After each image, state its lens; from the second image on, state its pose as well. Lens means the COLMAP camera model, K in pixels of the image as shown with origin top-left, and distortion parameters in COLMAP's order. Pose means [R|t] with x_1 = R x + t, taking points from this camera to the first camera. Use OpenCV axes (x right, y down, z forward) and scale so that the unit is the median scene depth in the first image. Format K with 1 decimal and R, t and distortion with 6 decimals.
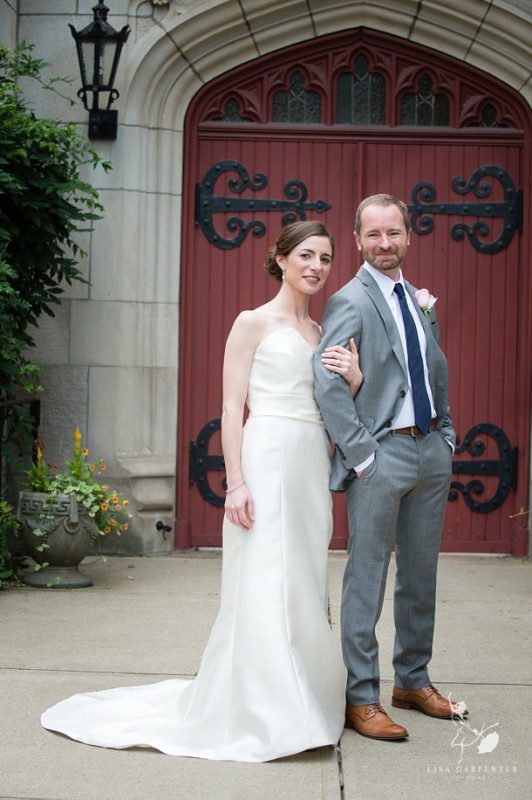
lens RADIAL K [[1918.6, 0, 287.0], [0, 1918.6, 434.8], [0, 0, 1]] dist [-0.323087, 0.000000]
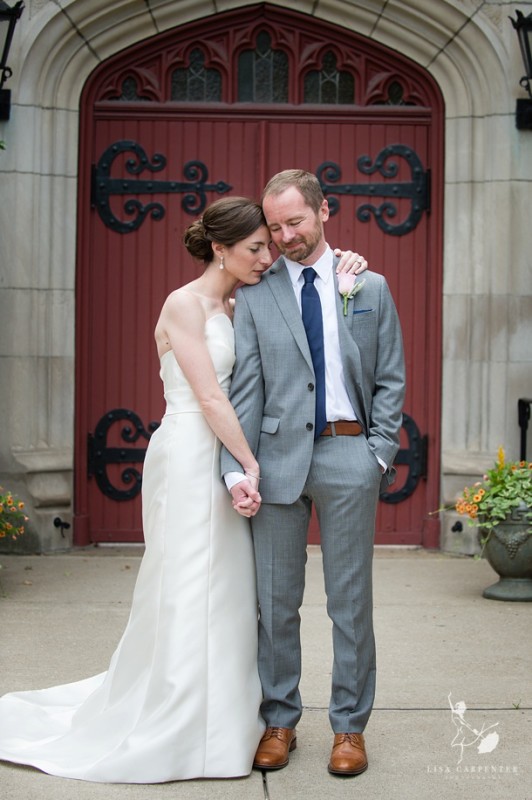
lens RADIAL K [[1777.2, 0, 292.8], [0, 1777.2, 457.9], [0, 0, 1]] dist [-0.370228, 0.000000]
pose [[0.997655, -0.011754, 0.067430, -0.008000], [0.009810, 0.999529, 0.029094, -0.008951], [-0.067740, -0.028365, 0.997300, 0.109454]]
